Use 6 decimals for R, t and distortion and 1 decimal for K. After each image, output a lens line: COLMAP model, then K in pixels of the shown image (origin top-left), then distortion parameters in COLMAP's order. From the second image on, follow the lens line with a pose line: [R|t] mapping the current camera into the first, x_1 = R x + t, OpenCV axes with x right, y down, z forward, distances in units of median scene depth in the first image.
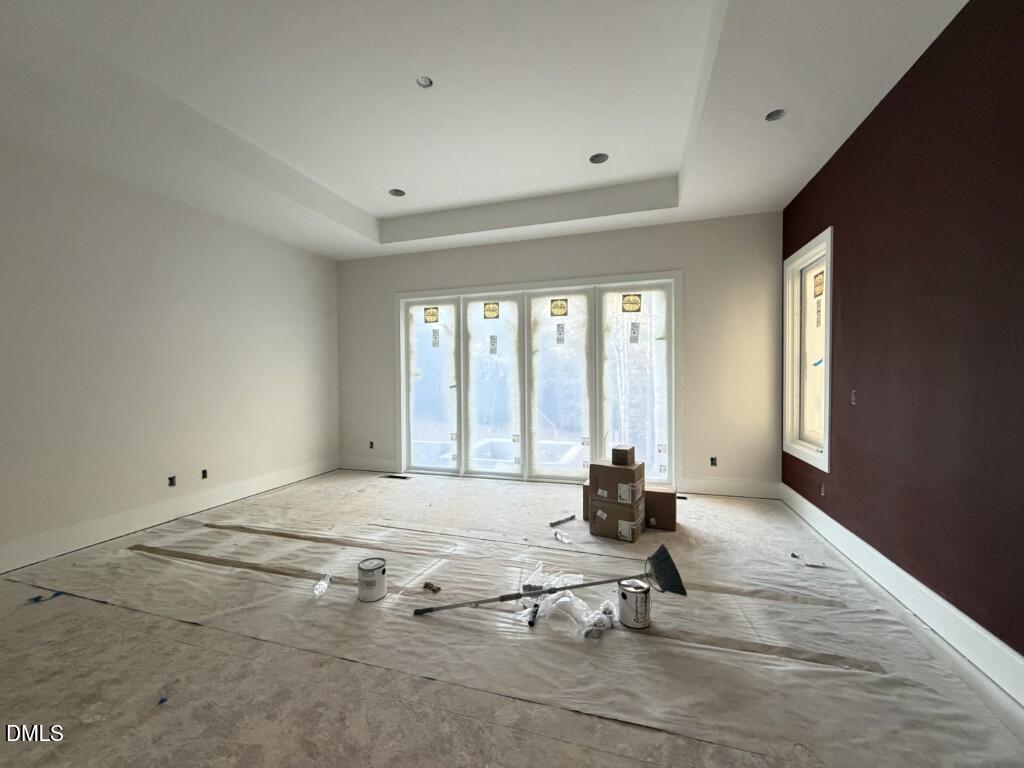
lens RADIAL K [[409.9, 0, 509.3], [0, 409.9, 381.9], [0, 0, 1]] dist [-0.000398, -0.000032]
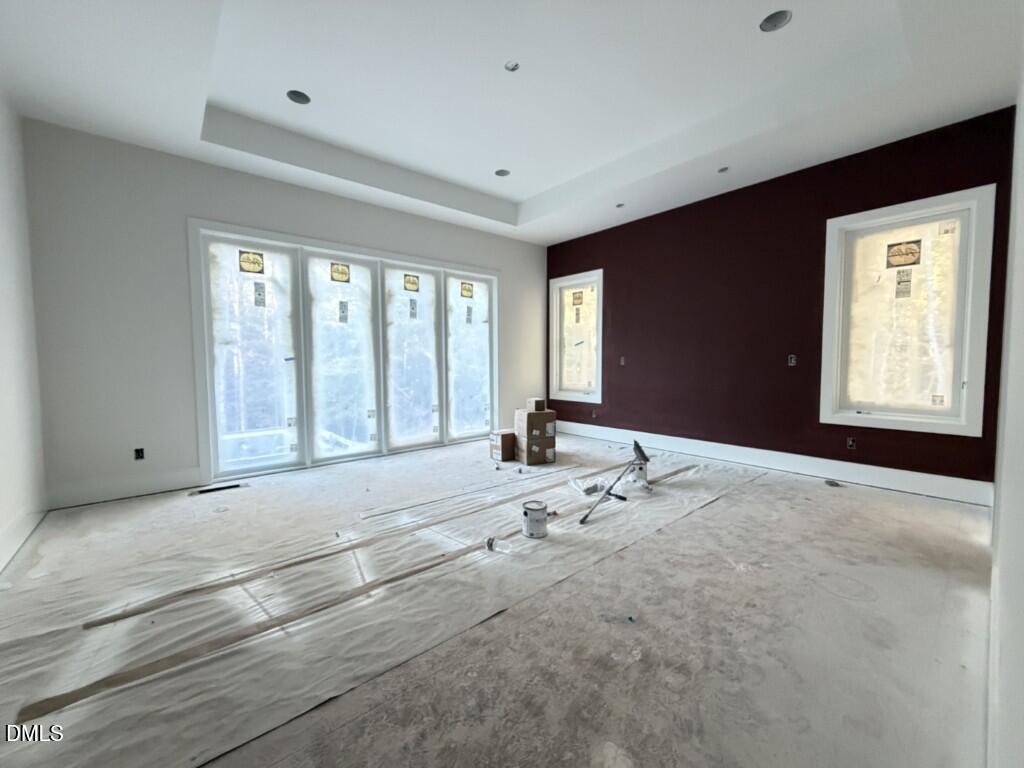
lens RADIAL K [[409.9, 0, 510.5], [0, 409.9, 382.3], [0, 0, 1]] dist [-0.000398, -0.000032]
pose [[0.532666, -0.038187, 0.845464, -0.882422], [0.011109, 0.999211, 0.038132, 0.046512], [-0.846253, -0.010919, 0.532670, 0.319972]]
